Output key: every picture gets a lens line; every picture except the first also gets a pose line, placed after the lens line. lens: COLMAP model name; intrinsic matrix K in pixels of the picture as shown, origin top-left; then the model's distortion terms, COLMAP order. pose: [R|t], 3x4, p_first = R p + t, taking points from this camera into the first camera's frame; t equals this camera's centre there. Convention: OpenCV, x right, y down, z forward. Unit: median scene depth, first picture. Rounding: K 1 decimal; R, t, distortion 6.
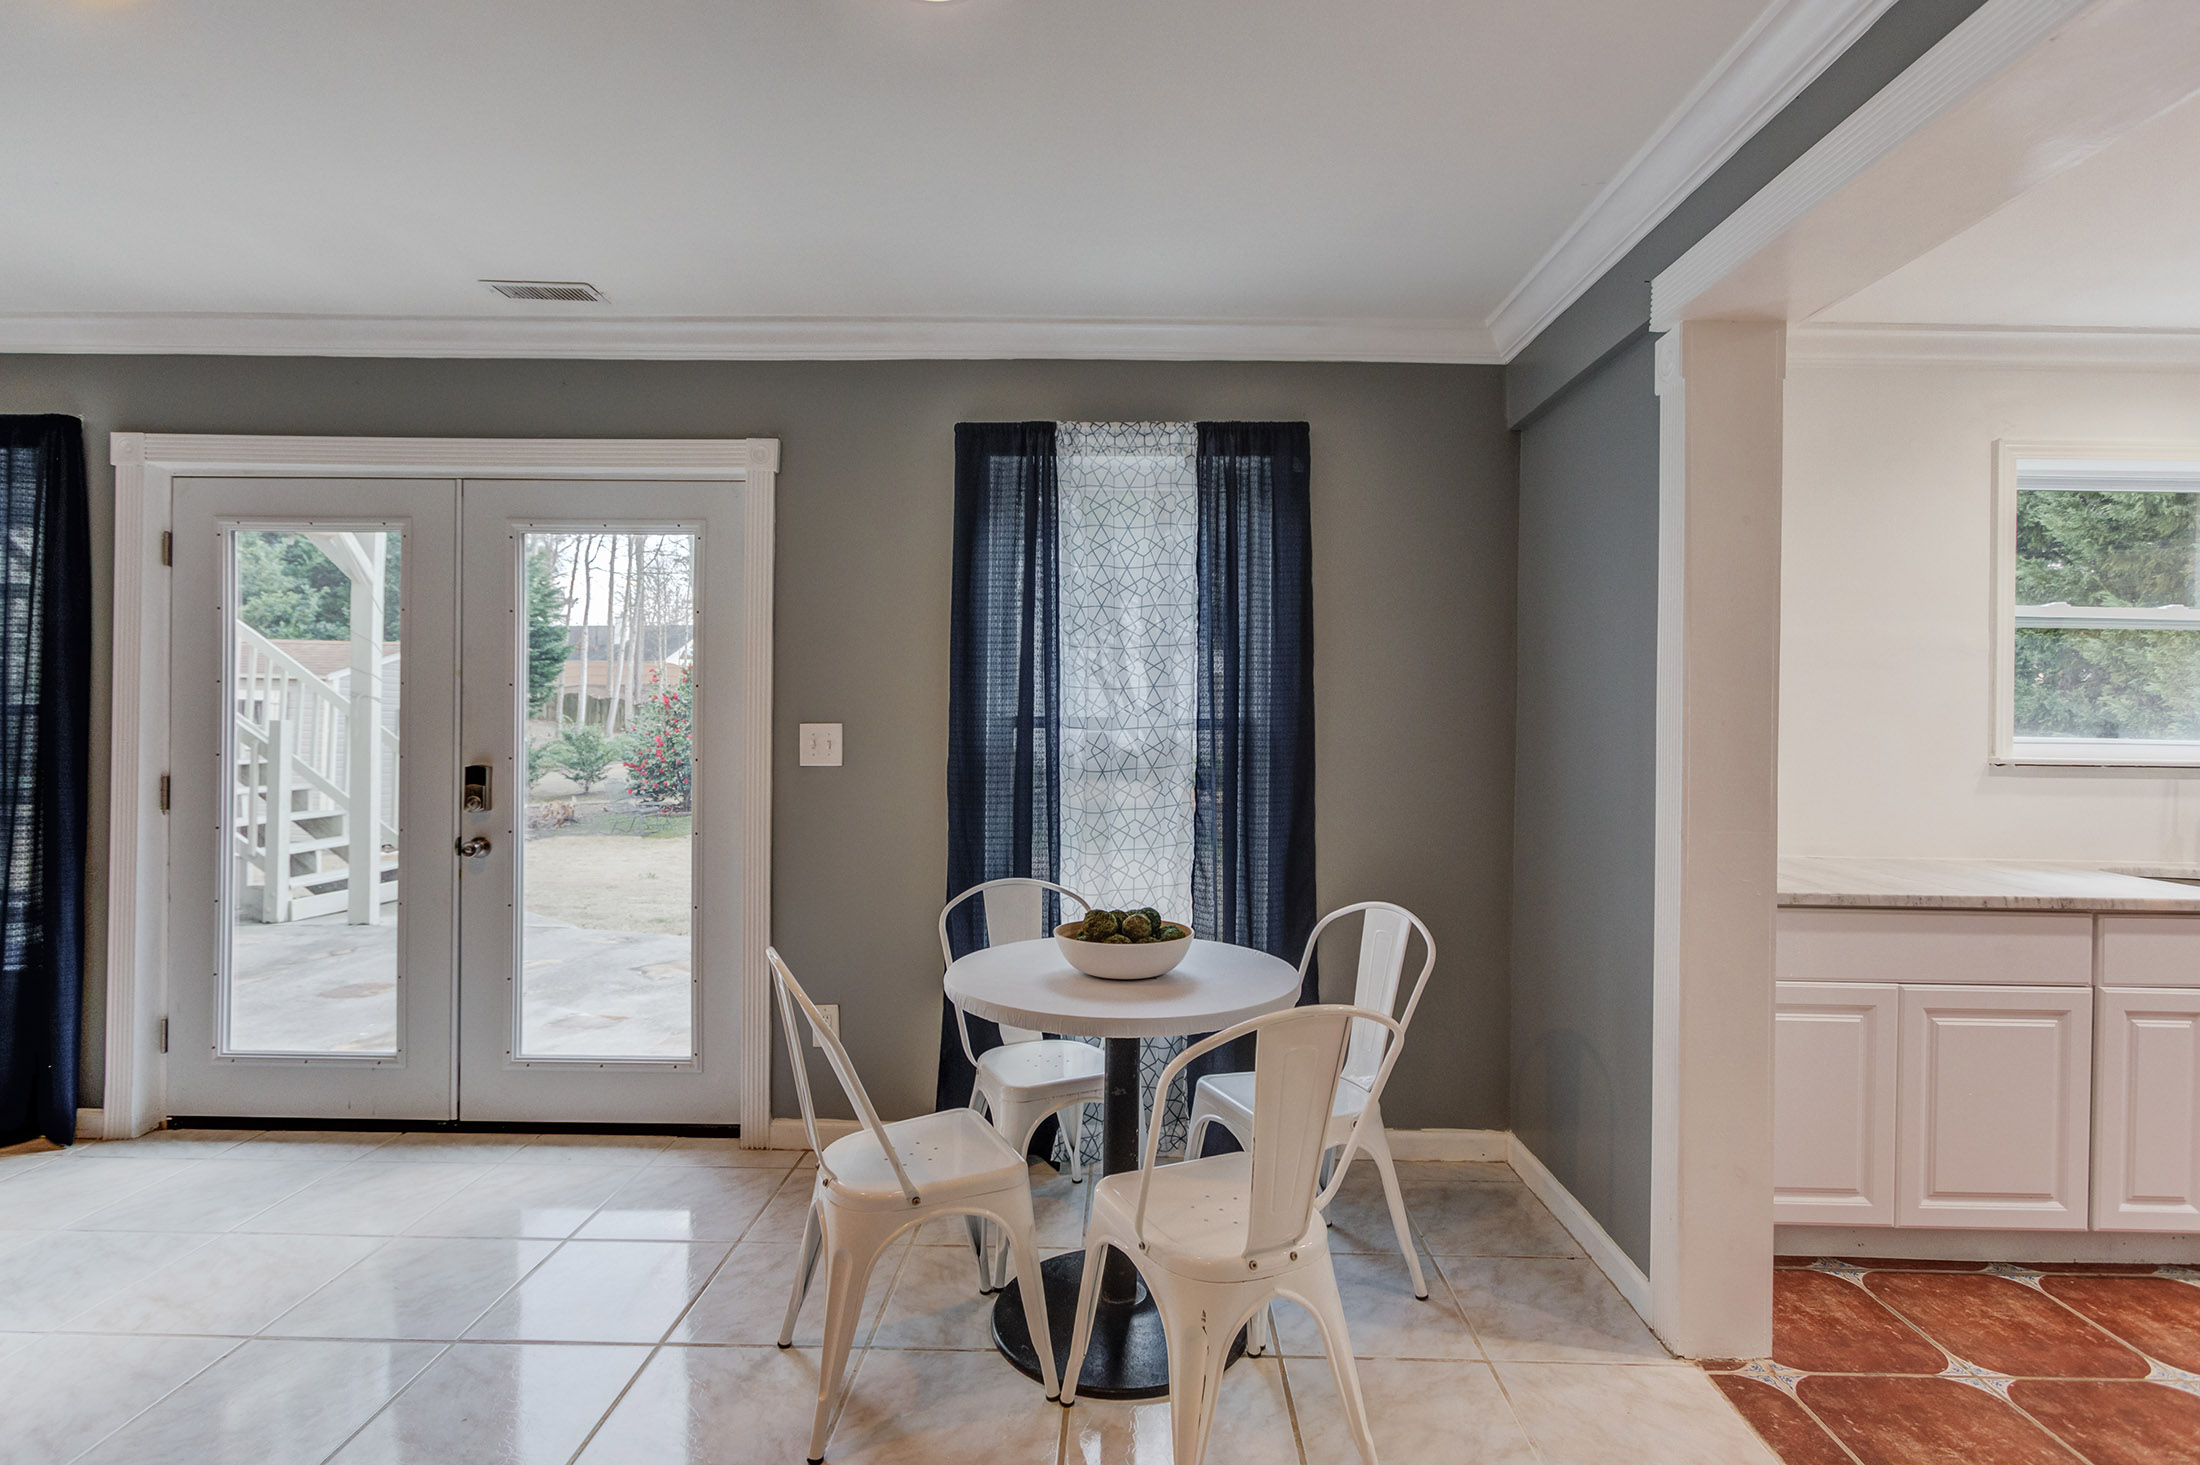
lens RADIAL K [[1019.0, 0, 1110.7], [0, 1019.0, 715.8], [0, 0, 1]] dist [-0.063063, 0.075127]
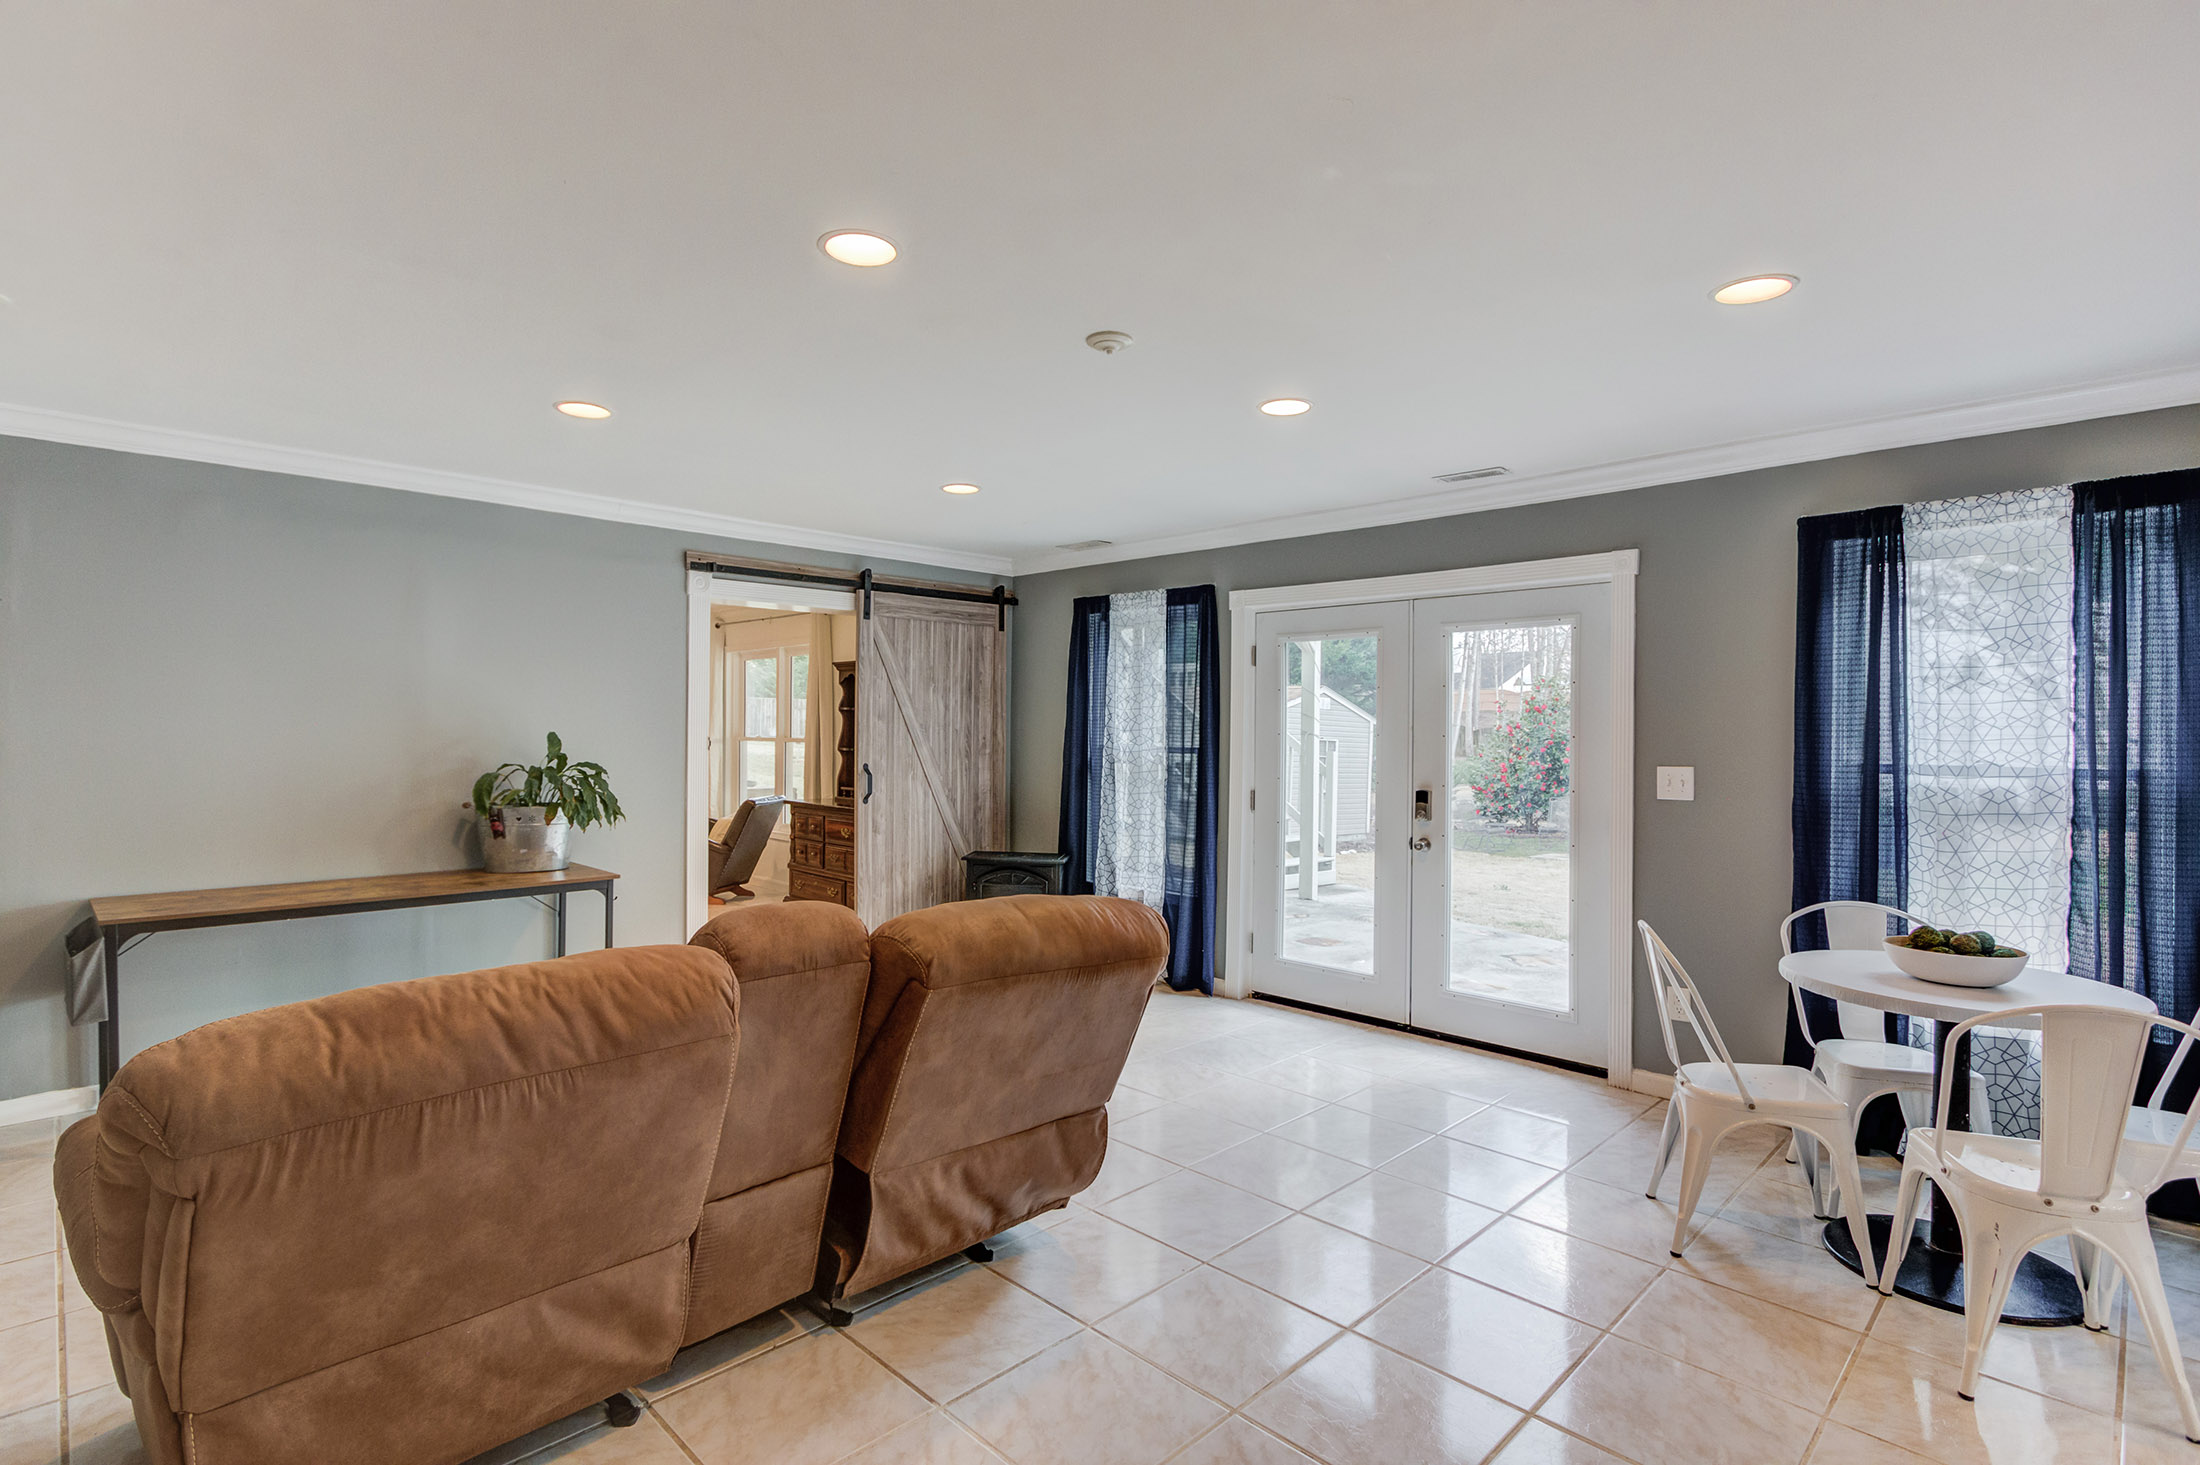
lens RADIAL K [[1047.2, 0, 1101.1], [0, 1047.2, 734.2], [0, 0, 1]] dist [0.000249, 0.000988]
pose [[0.716881, -0.003129, -0.697188, 0.119239], [0.001085, 0.999994, -0.003372, -0.030249], [0.697194, 0.001661, 0.716880, -0.463999]]
